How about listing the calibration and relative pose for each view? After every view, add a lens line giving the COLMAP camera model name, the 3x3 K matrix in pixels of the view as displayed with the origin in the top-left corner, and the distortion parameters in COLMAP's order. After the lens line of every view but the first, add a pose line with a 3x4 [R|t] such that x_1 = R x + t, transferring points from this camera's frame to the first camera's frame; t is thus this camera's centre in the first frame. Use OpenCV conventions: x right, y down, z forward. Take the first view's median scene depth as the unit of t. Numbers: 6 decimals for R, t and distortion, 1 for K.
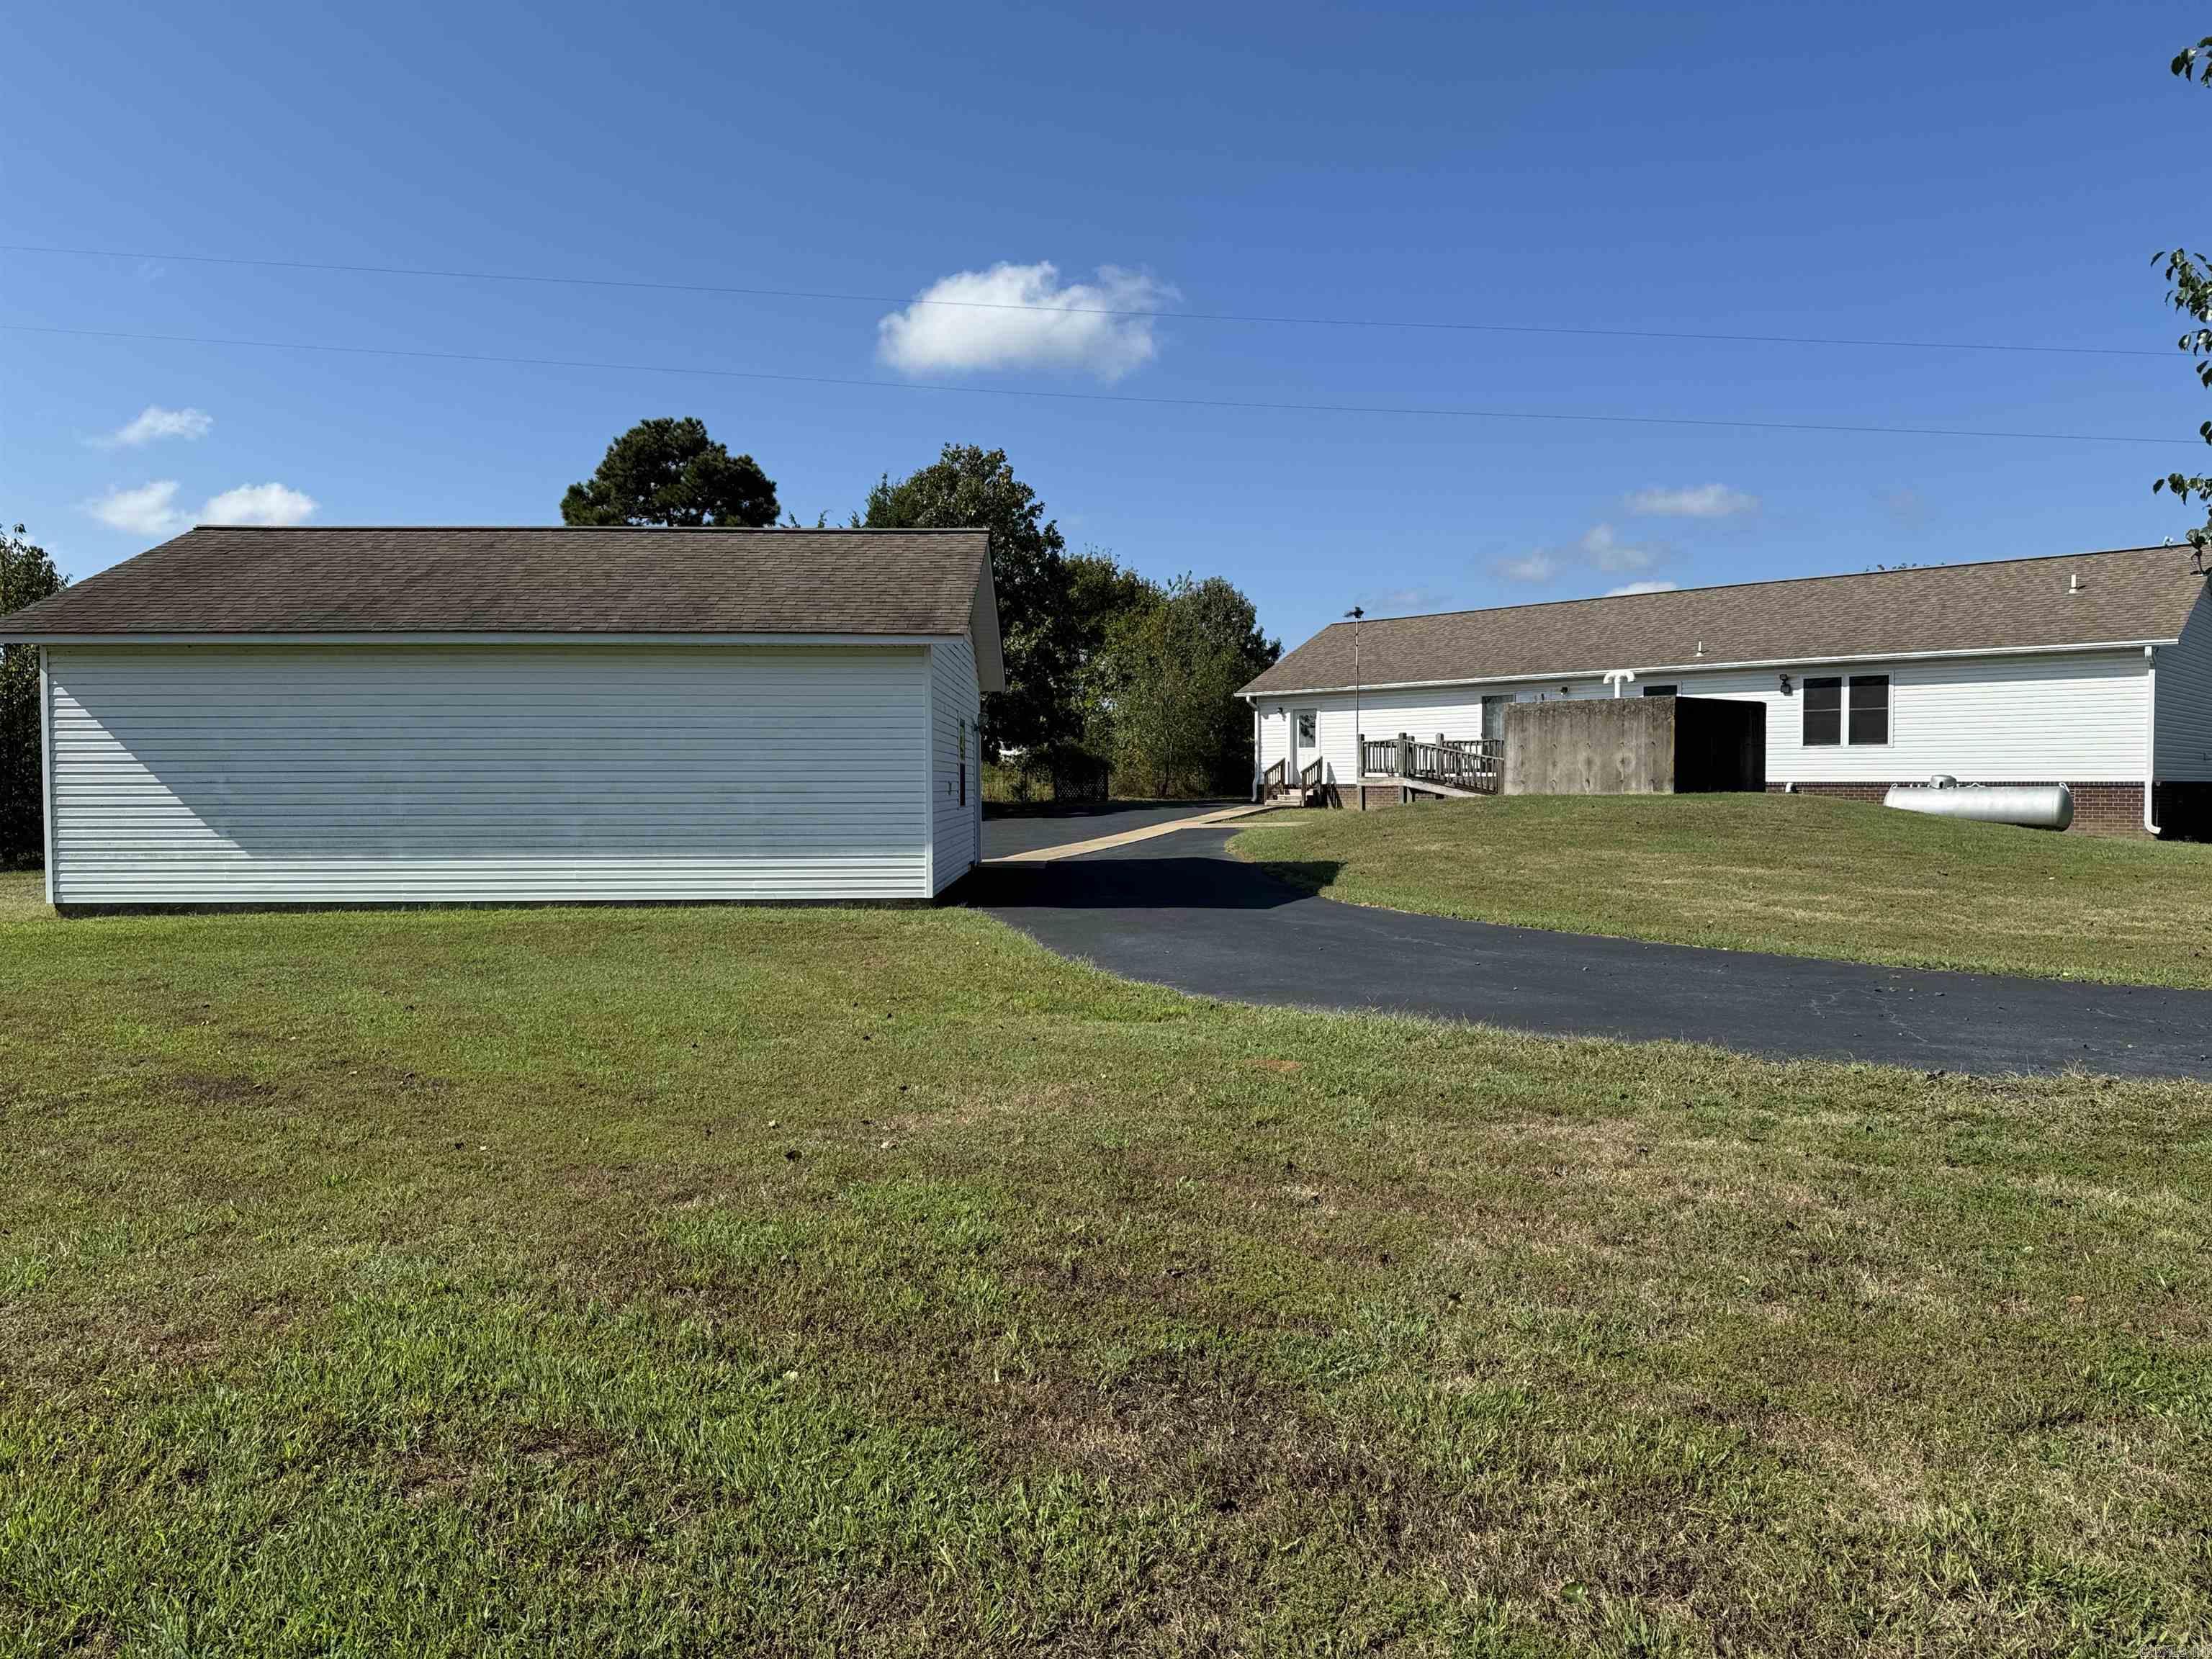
lens RADIAL K [[1561.3, 0, 1112.1], [0, 1561.3, 833.5], [0, 0, 1]] dist [0.070523, -0.002718]
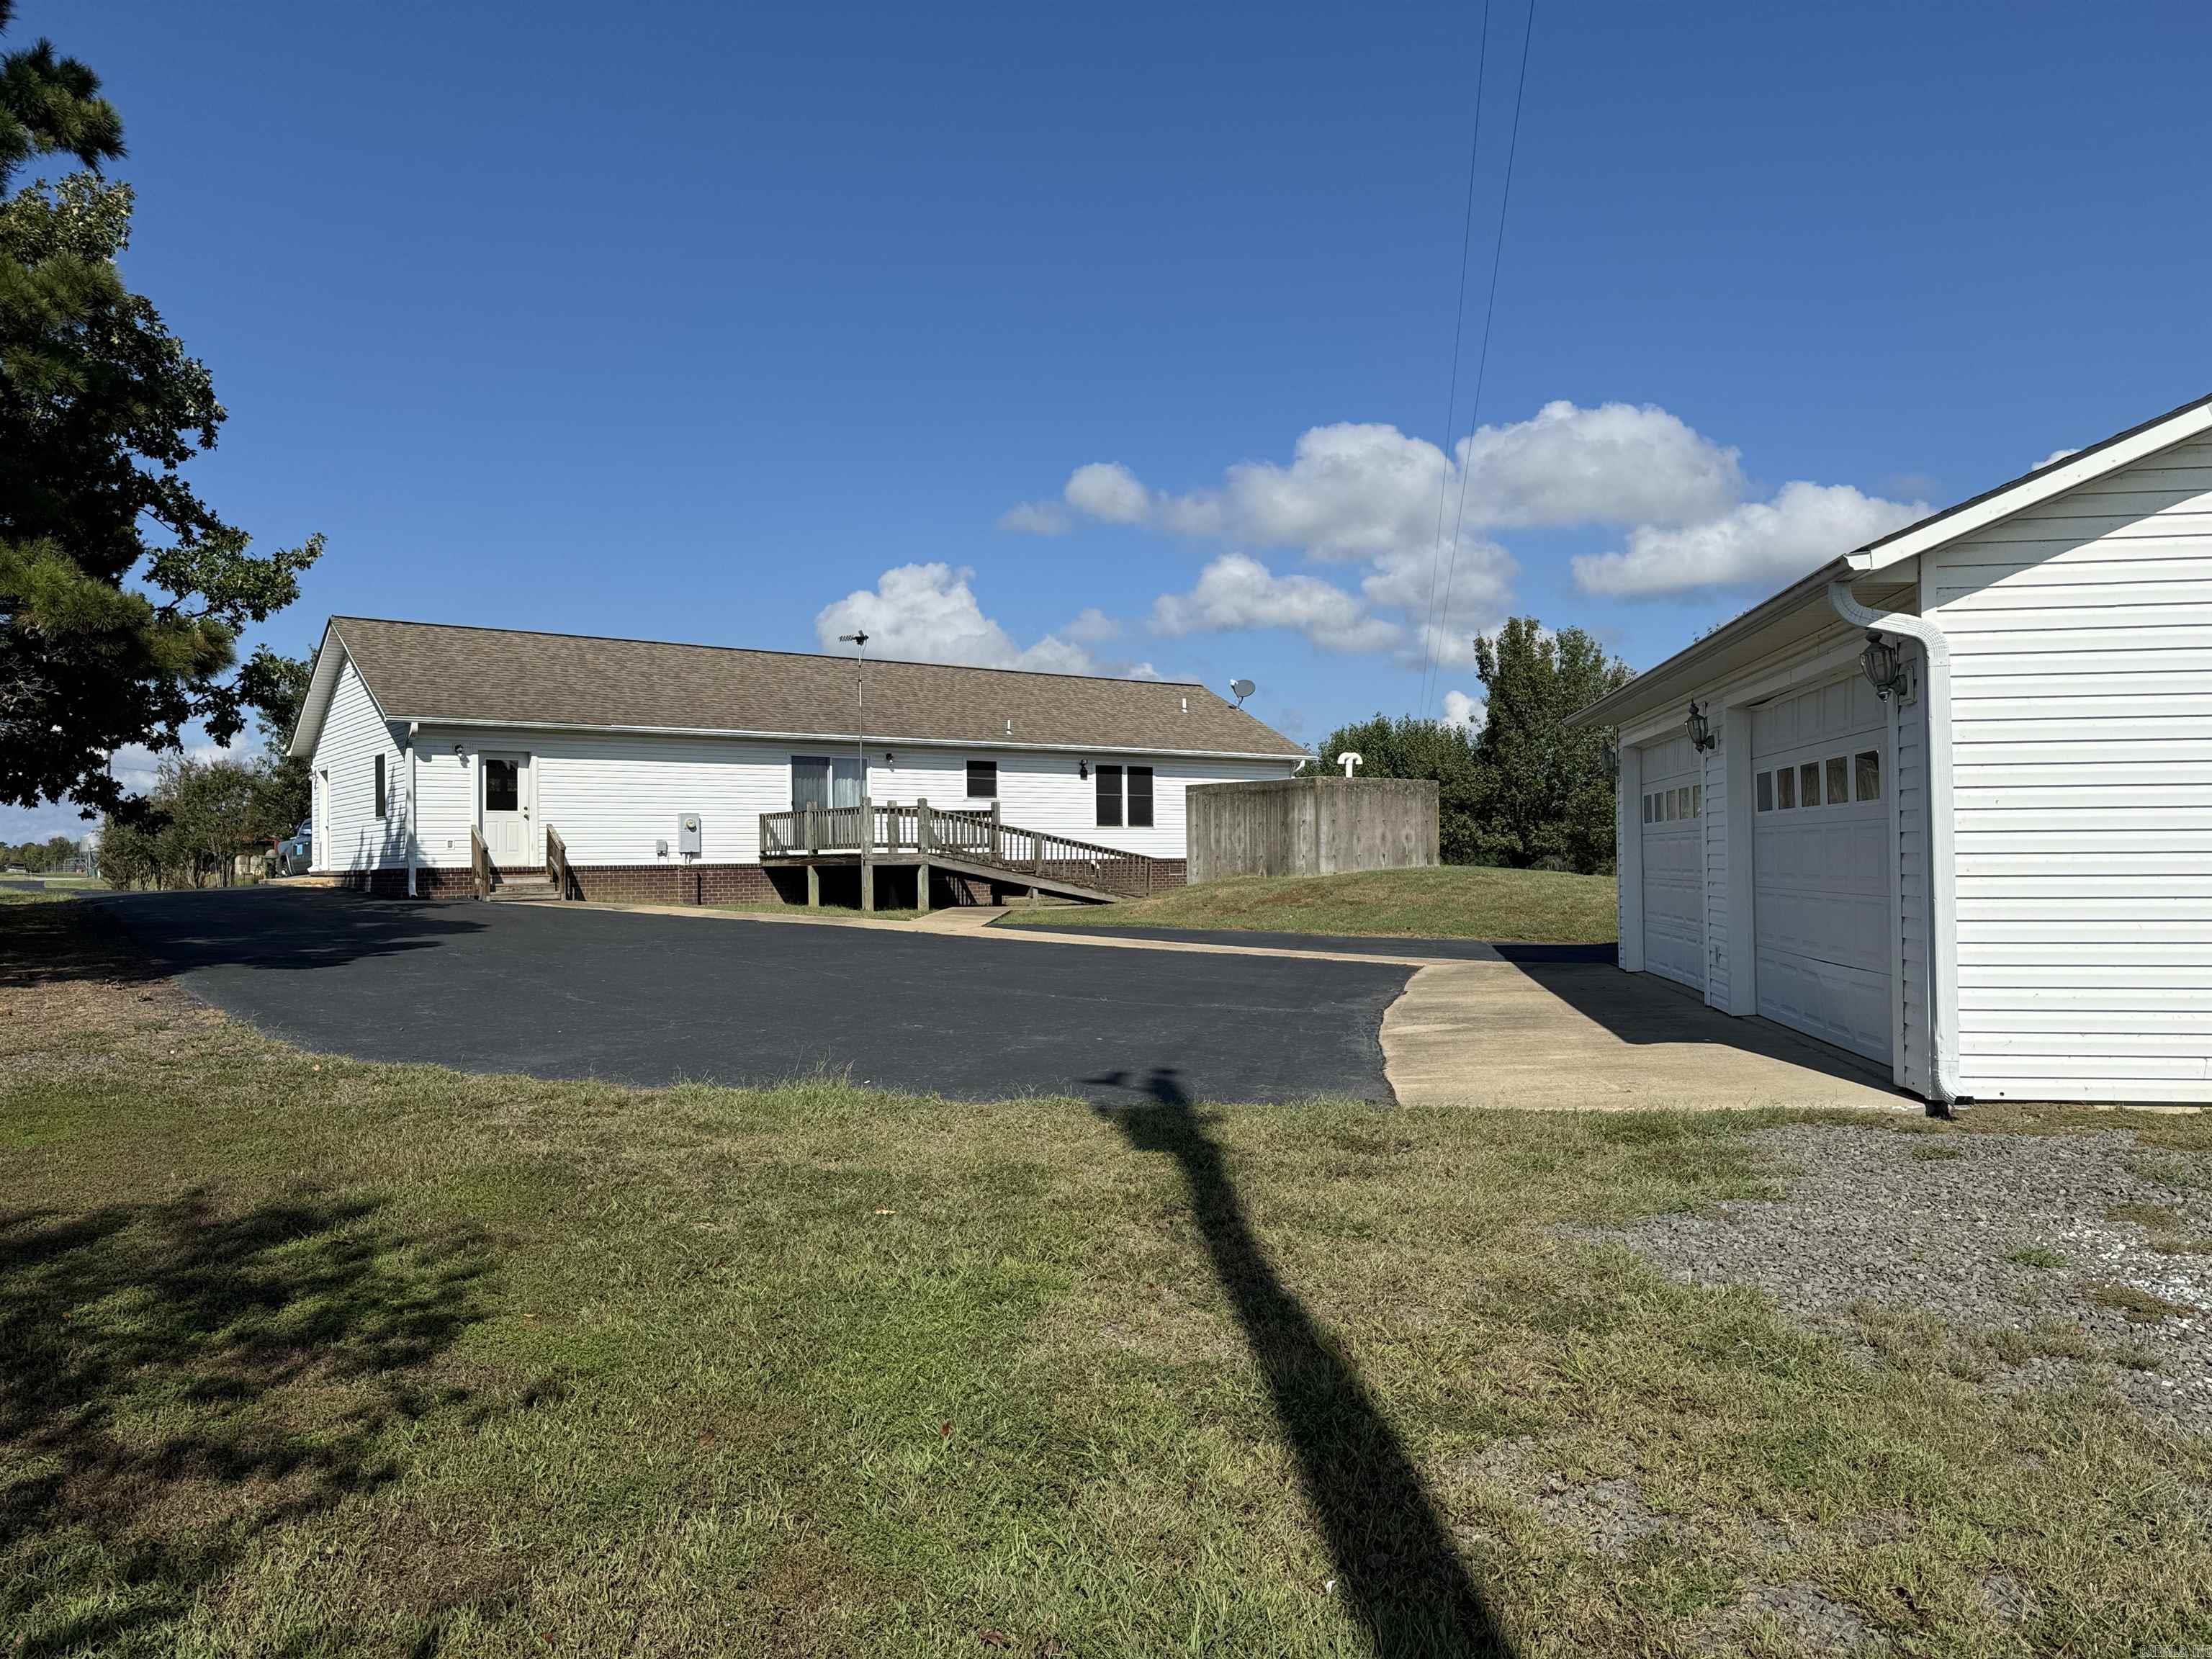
lens RADIAL K [[1561.3, 0, 1104.5], [0, 1561.3, 819.4], [0, 0, 1]] dist [0.070523, -0.002718]
pose [[0.131179, 0.024415, 0.991058, -0.640260], [0.041014, 0.998707, -0.030032, -0.027875], [-0.990510, 0.044587, 0.130008, 0.870278]]
